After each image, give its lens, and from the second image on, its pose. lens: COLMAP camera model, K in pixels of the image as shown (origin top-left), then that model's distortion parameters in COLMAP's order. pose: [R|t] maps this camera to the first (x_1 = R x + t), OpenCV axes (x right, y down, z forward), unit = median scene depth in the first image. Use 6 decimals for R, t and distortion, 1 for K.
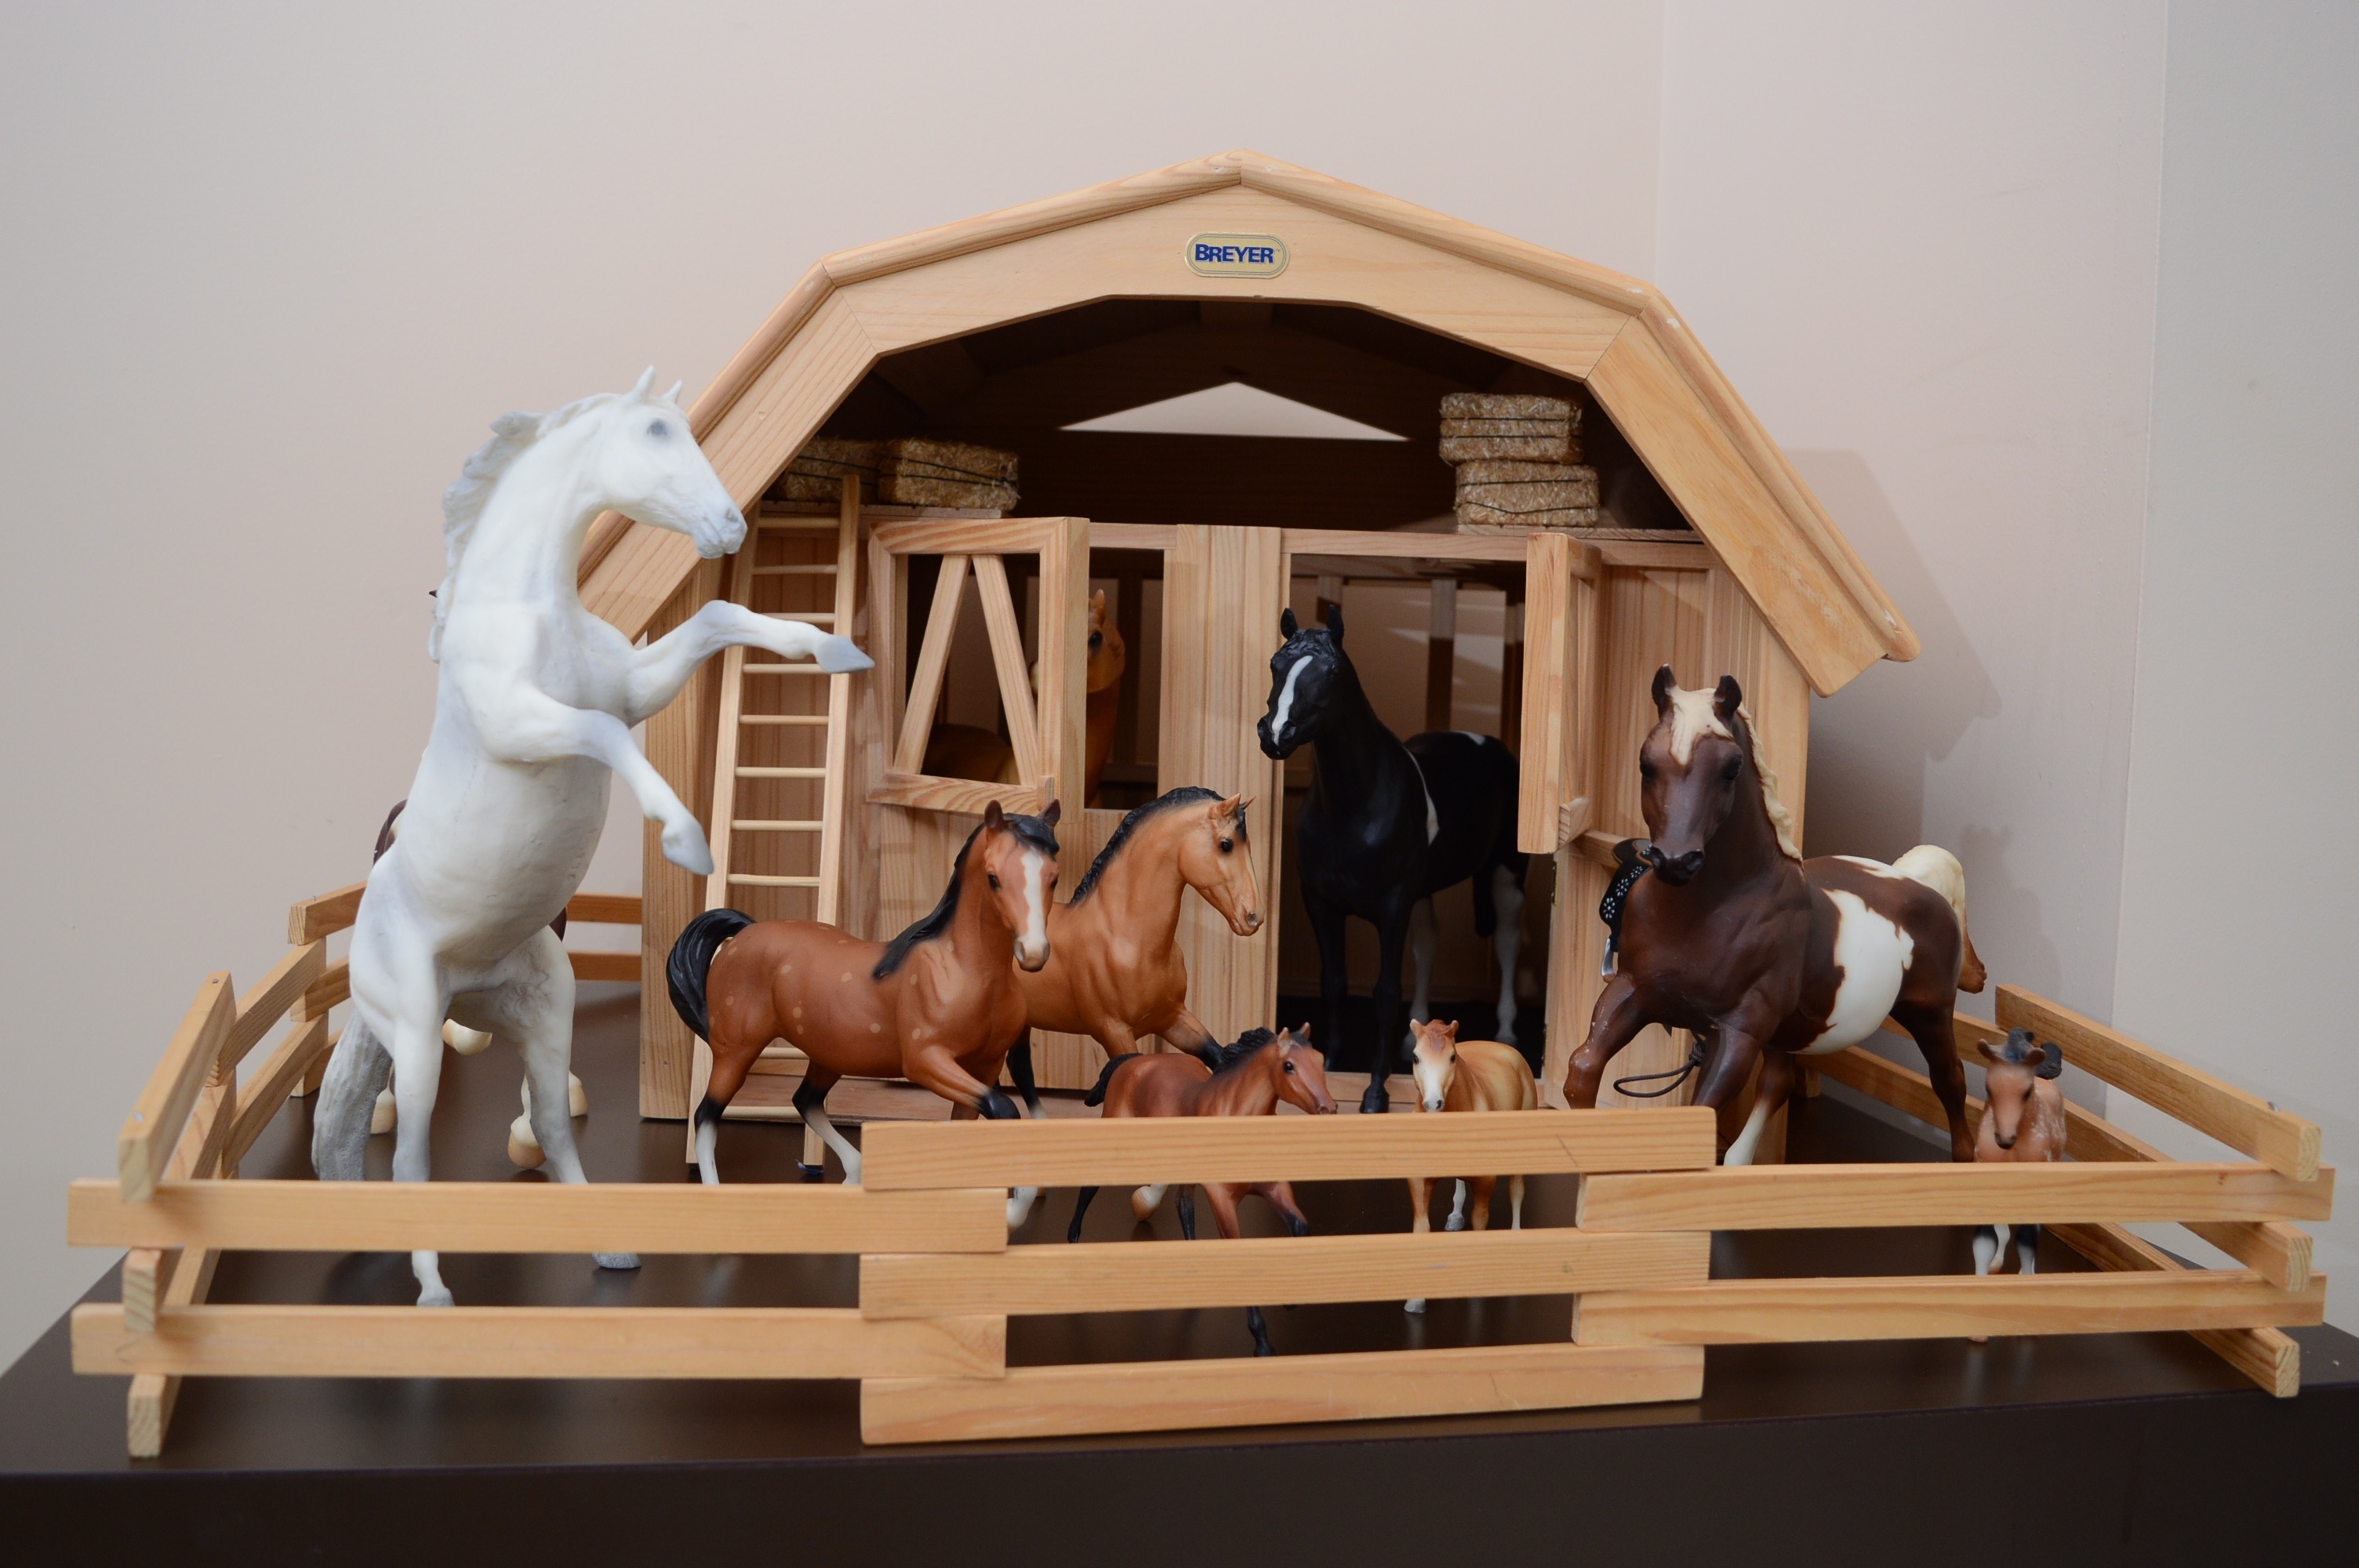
lens RADIAL K [[2056.0, 0, 1174.0], [0, 2056.0, 784.2], [0, 0, 1]] dist [-0.090565, 0.022916]
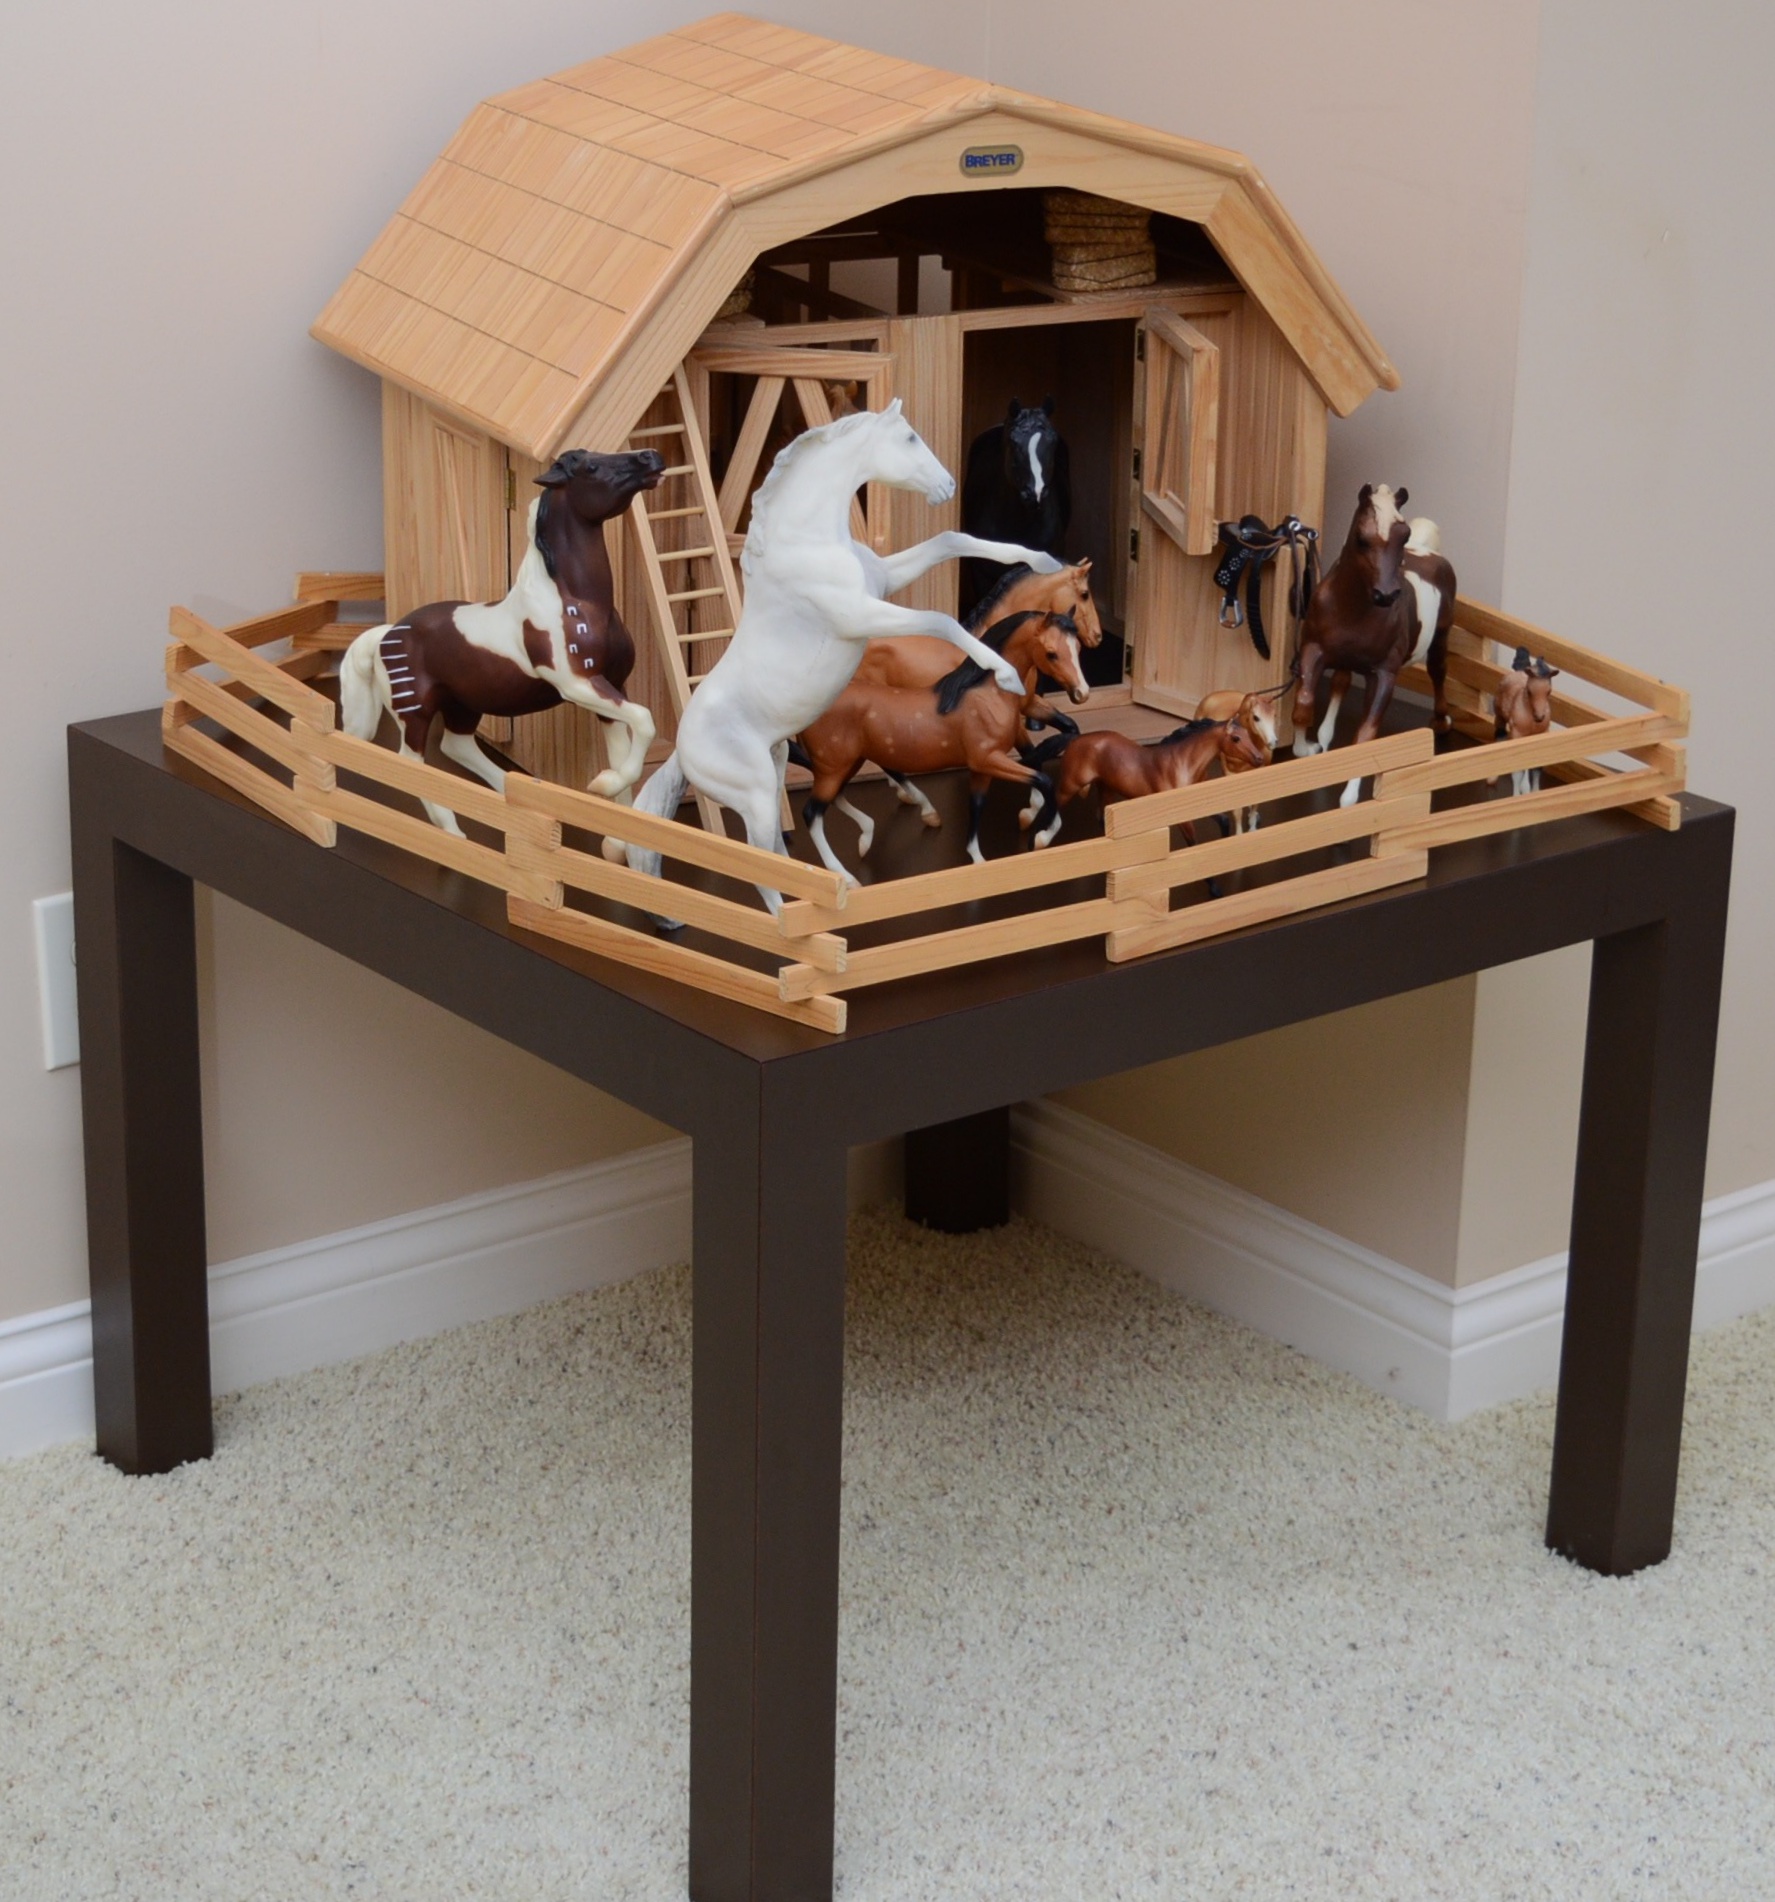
lens RADIAL K [[4178.5, 0, 840.9], [0, 4178.5, 878.2], [0, 0, 1]] dist [-0.050312, 0.000000]
pose [[0.888140, -0.165873, 0.428595, -1.613303], [0.048538, 0.961233, 0.271431, -0.666358], [-0.457003, -0.220265, 0.861761, -1.807847]]
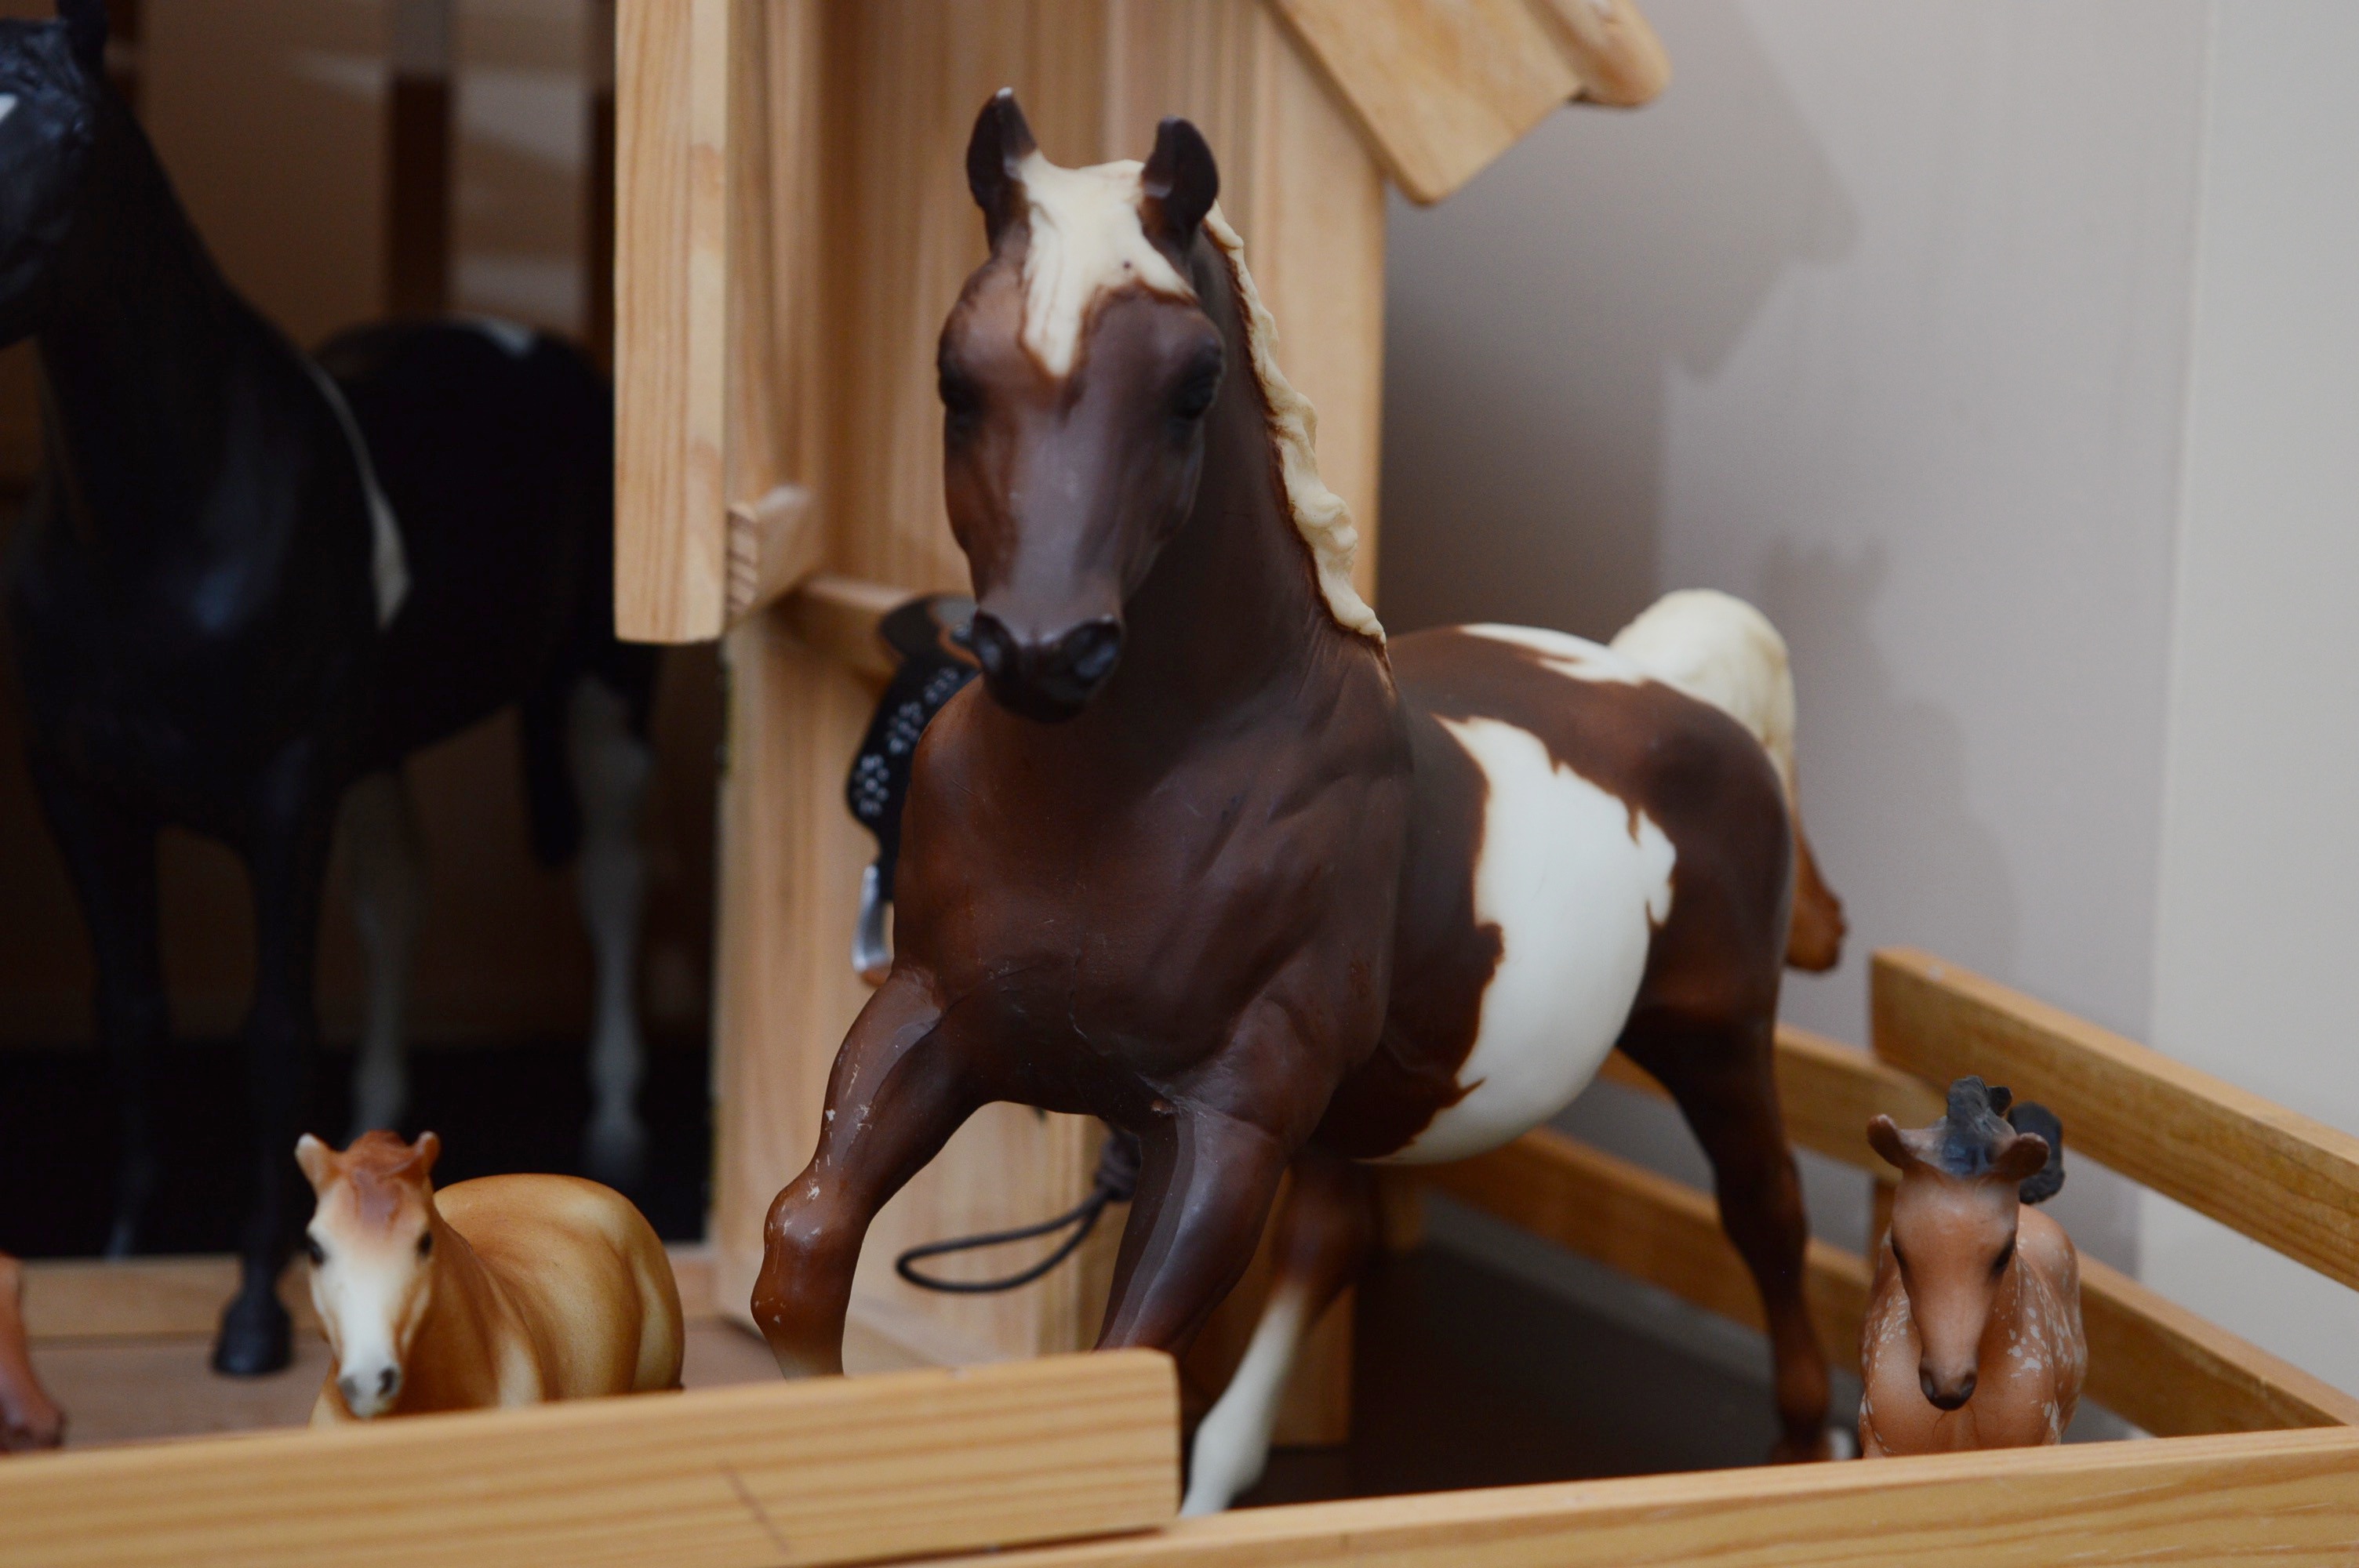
lens RADIAL K [[4878.5, 0, 1165.4], [0, 4878.5, 795.0], [0, 0, 1]] dist [0.055576, 0.000000]
pose [[0.964667, -0.037172, 0.260836, 0.040321], [0.020666, 0.997623, 0.065742, 0.006622], [-0.262660, -0.058029, 0.963142, 0.163580]]
